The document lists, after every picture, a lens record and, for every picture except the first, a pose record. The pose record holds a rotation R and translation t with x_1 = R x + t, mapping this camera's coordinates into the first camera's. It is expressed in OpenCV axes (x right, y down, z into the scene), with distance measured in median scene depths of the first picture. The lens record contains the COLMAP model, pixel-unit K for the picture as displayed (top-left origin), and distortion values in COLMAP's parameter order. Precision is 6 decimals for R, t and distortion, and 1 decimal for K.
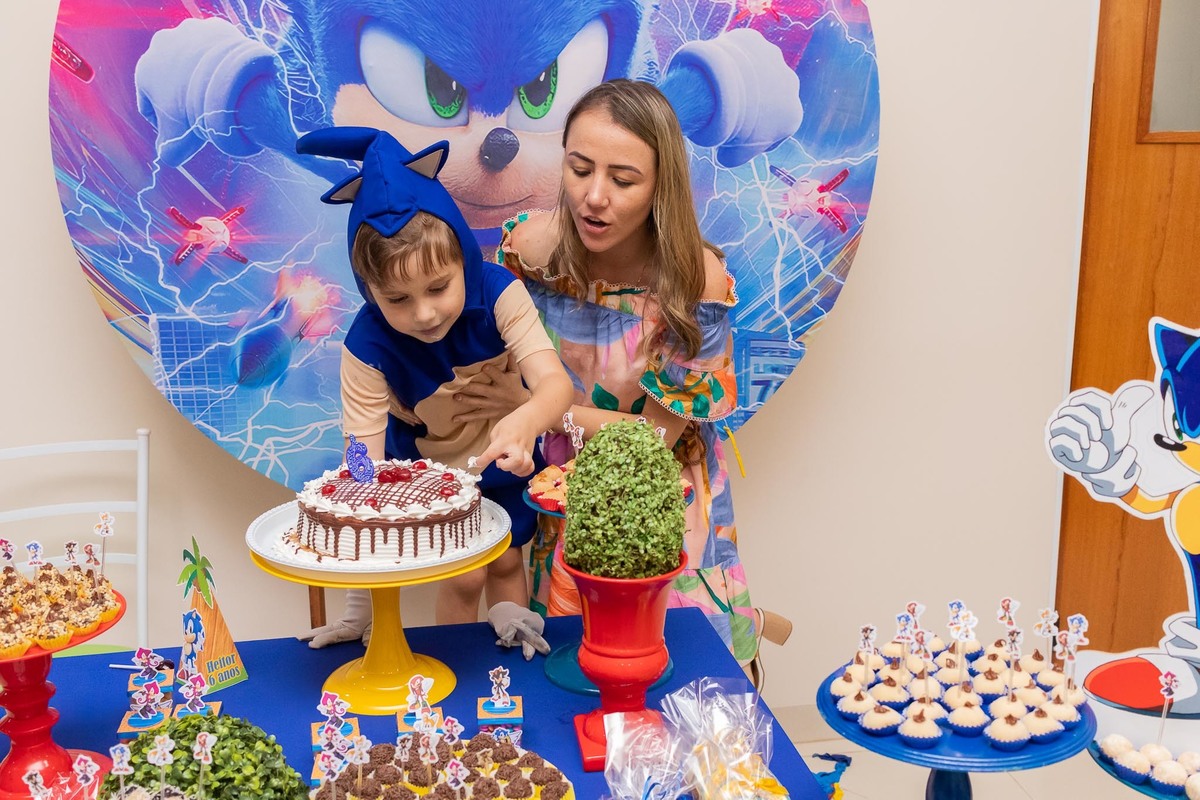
lens RADIAL K [[1298.9, 0, 599.0], [0, 1298.9, 405.7], [0, 0, 1]] dist [-0.000297, 0.017314]
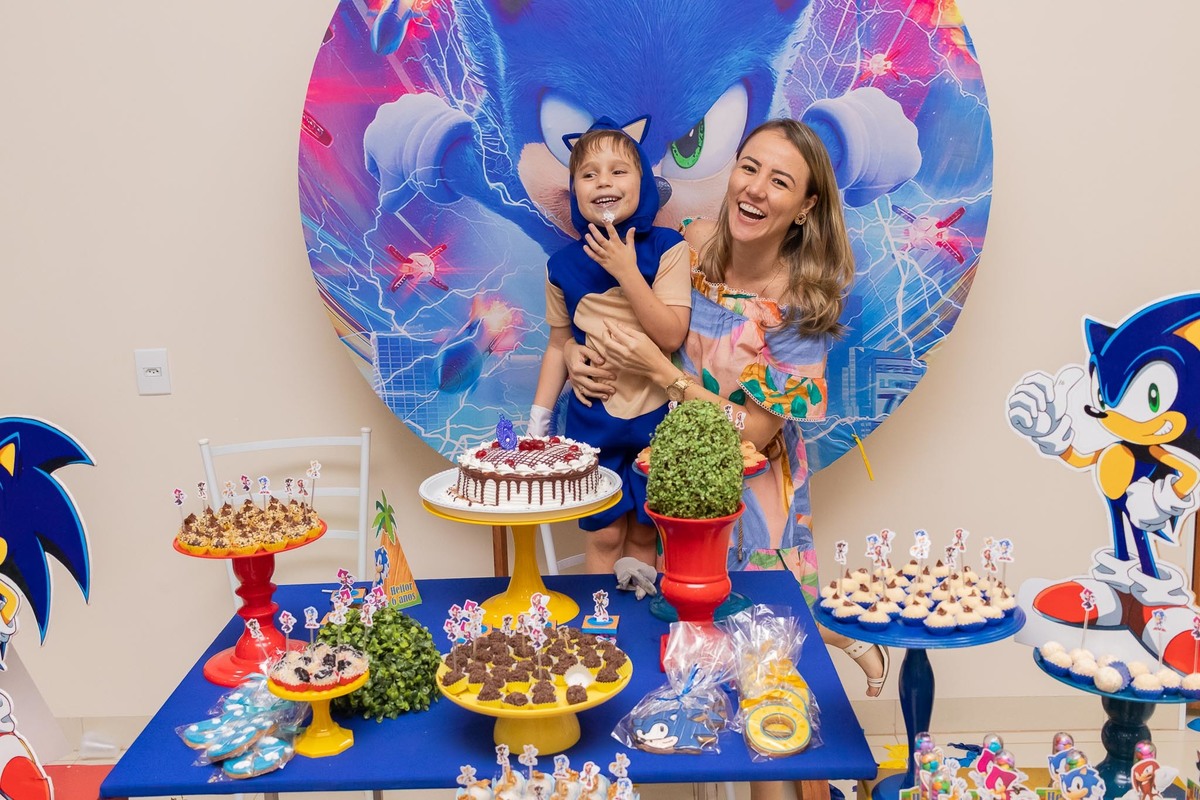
lens RADIAL K [[1296.7, 0, 603.3], [0, 1296.7, 403.8], [0, 0, 1]] dist [0.002172, 0.001129]
pose [[0.983107, 0.013867, -0.182503, 0.100534], [-0.020801, 0.999130, -0.036134, 0.039365], [0.181844, 0.039320, 0.982541, -0.173654]]
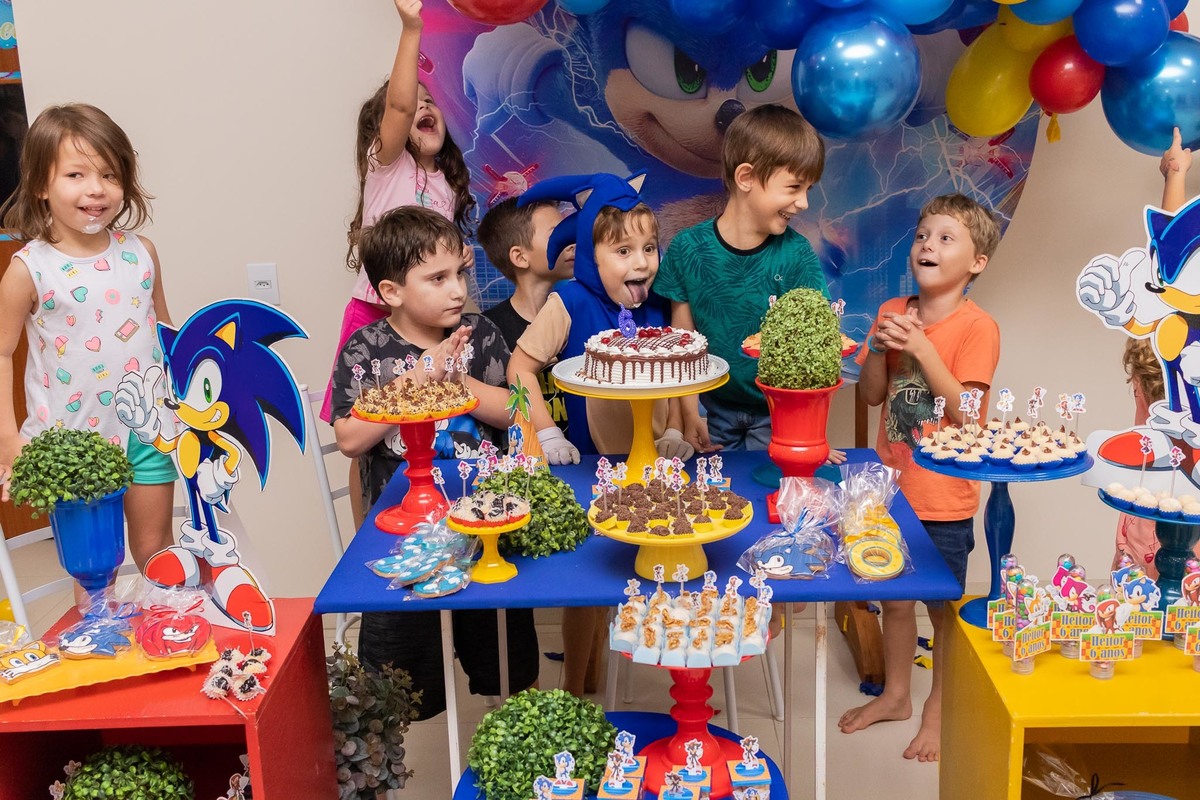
lens RADIAL K [[1306.2, 0, 599.8], [0, 1306.2, 403.6], [0, 0, 1]] dist [0.003974, 0.018790]
pose [[0.982308, 0.018067, -0.186401, 0.045407], [-0.016403, 0.999811, 0.010467, 0.081371], [0.186555, -0.007224, 0.982418, -0.320771]]
